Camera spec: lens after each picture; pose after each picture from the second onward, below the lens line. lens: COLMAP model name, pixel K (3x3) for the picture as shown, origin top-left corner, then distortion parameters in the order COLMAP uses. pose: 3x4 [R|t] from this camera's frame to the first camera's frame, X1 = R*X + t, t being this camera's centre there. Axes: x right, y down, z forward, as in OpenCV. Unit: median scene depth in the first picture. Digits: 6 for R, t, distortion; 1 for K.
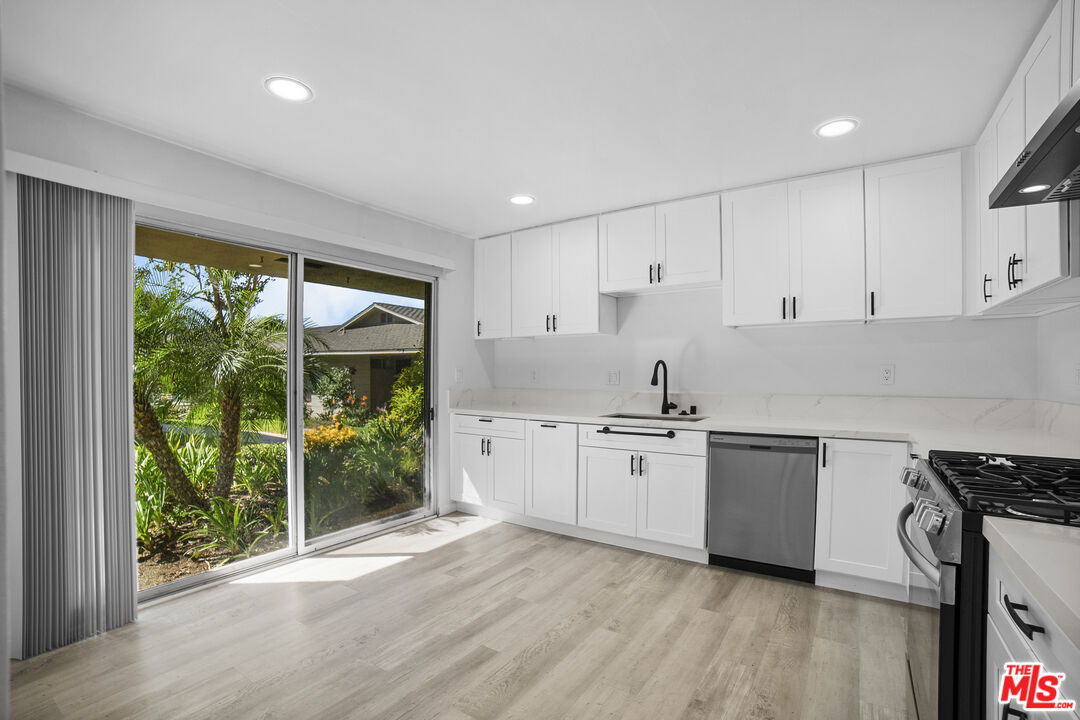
lens RADIAL K [[483.1, 0, 529.0], [0, 483.1, 372.0], [0, 0, 1]] dist [-0.094797, 0.028840]
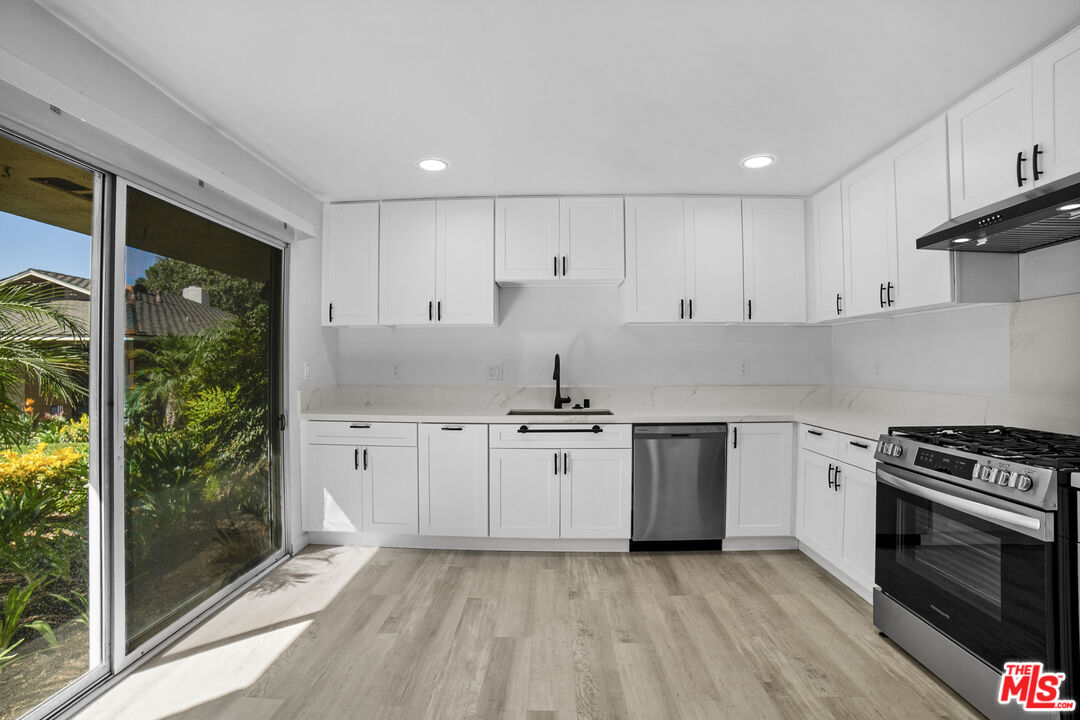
lens RADIAL K [[482.2, 0, 530.2], [0, 482.2, 363.4], [0, 0, 1]] dist [-0.106786, 0.038033]
pose [[0.845874, 0.000930, 0.533382, -0.328985], [0.000405, 0.999997, -0.002386, -0.003525], [-0.533383, 0.002235, 0.845871, 0.213996]]
